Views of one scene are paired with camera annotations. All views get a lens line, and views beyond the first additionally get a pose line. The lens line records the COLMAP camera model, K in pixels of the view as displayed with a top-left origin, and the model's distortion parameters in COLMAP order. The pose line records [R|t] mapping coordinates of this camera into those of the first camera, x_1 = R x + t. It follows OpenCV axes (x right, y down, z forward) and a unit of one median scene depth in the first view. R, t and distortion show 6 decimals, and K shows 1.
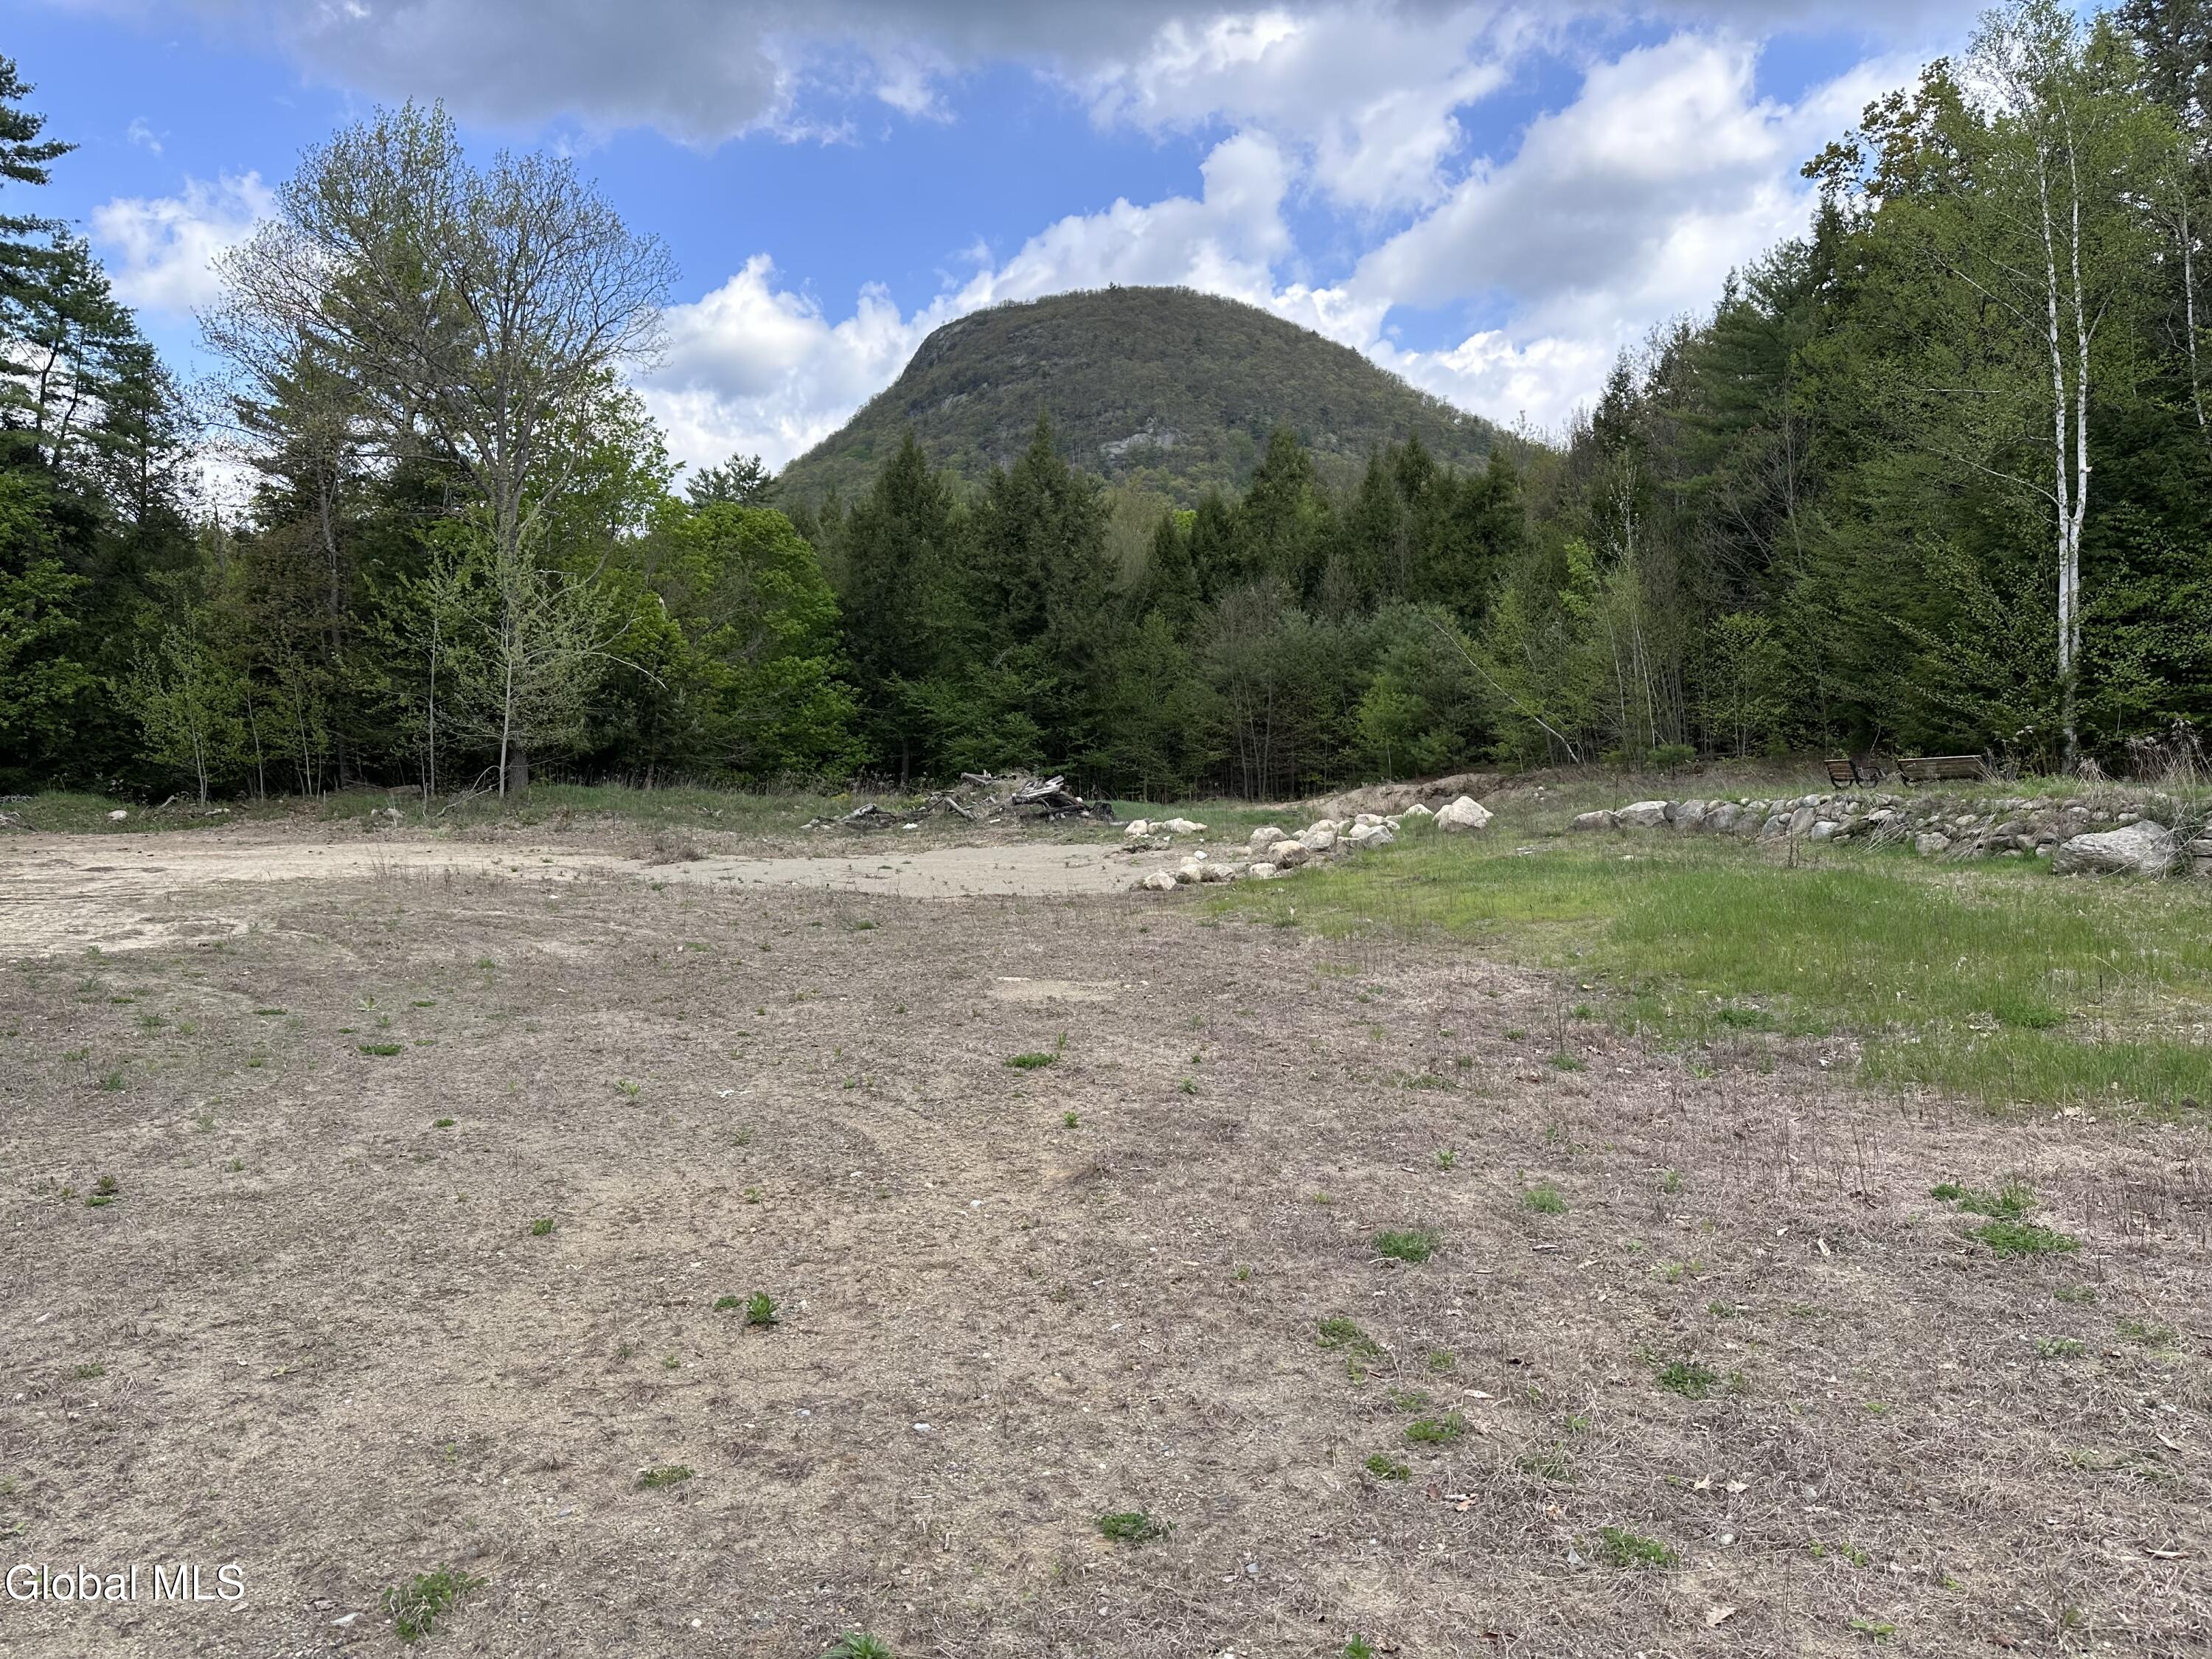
lens RADIAL K [[1539.9, 0, 1109.3], [0, 1539.9, 845.8], [0, 0, 1]] dist [0.113334, -0.135423]
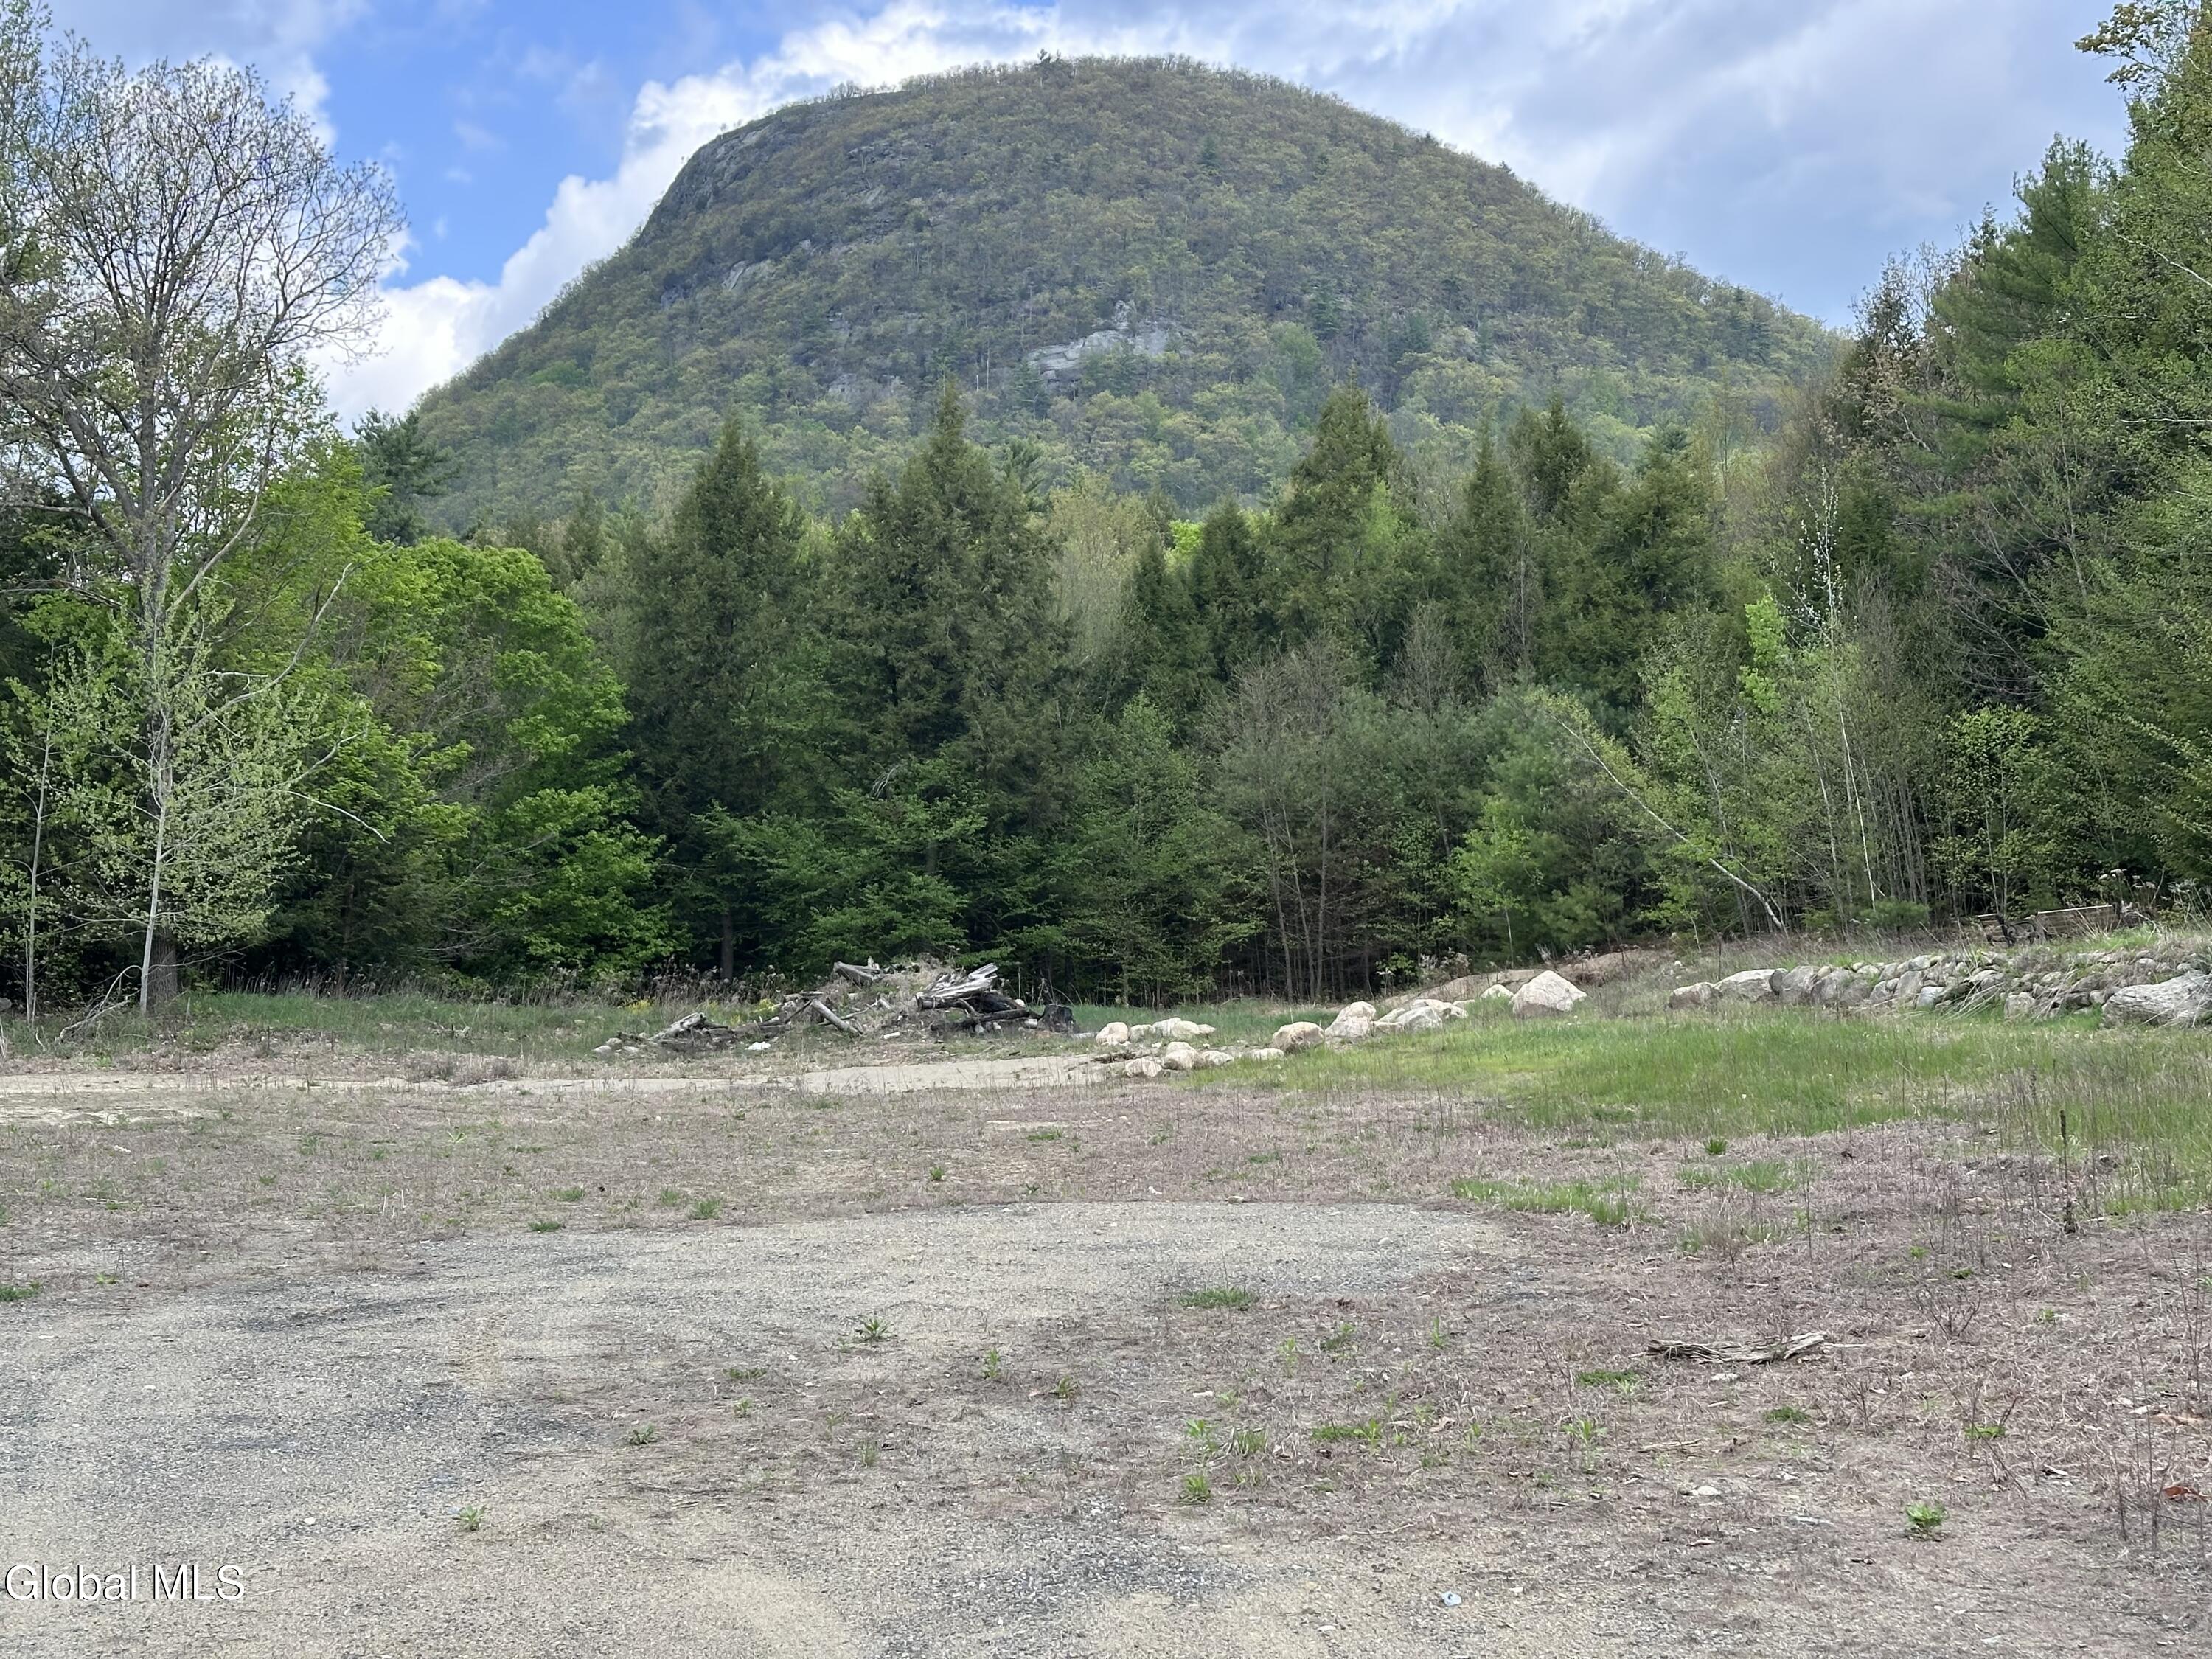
lens RADIAL K [[3078.3, 0, 1106.0], [0, 3078.3, 829.5], [0, 0, 1]] dist [0.140810, -0.107919]
pose [[0.999699, -0.017041, 0.017659, -0.005290], [0.018651, 0.995261, -0.095432, 0.019565], [-0.015949, 0.095733, 0.995279, -0.249717]]
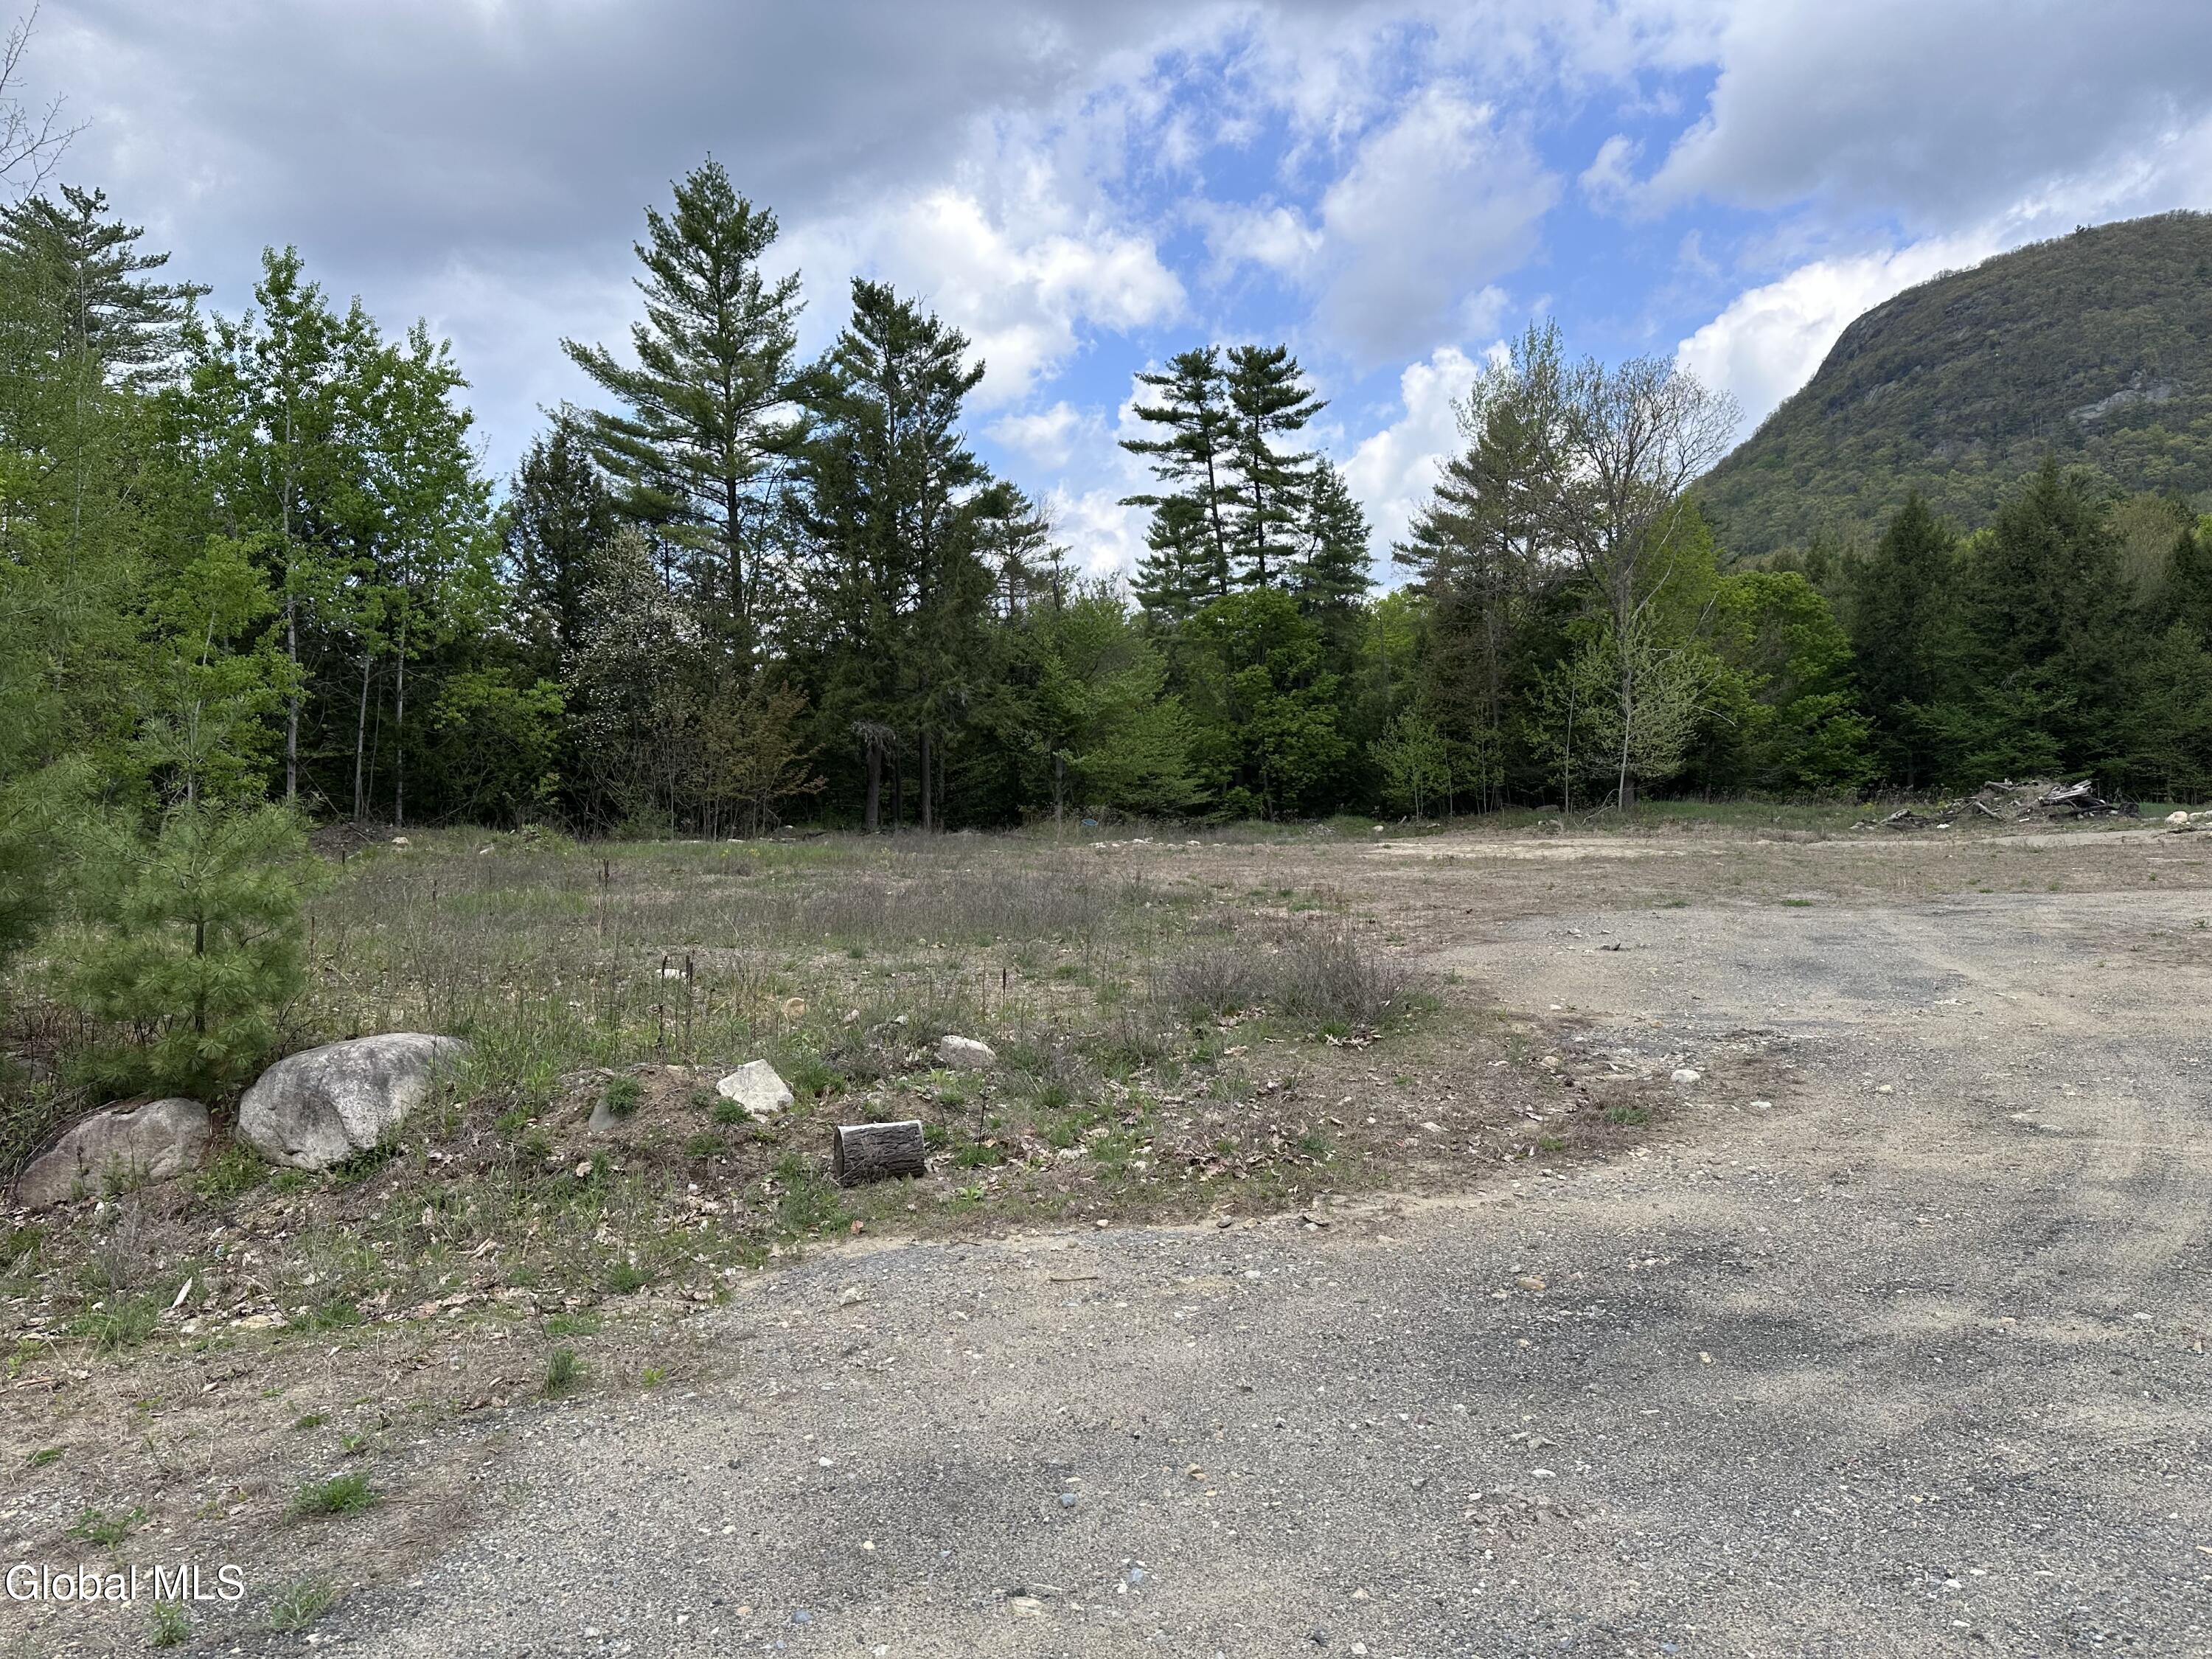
lens RADIAL K [[1549.2, 0, 1058.0], [0, 1549.2, 859.6], [0, 0, 1]] dist [-0.005298, -0.009519]
pose [[0.833074, -0.012442, -0.553022, -0.031806], [0.005582, 0.999885, -0.014086, 0.023243], [0.553134, 0.008648, 0.833048, -0.349760]]
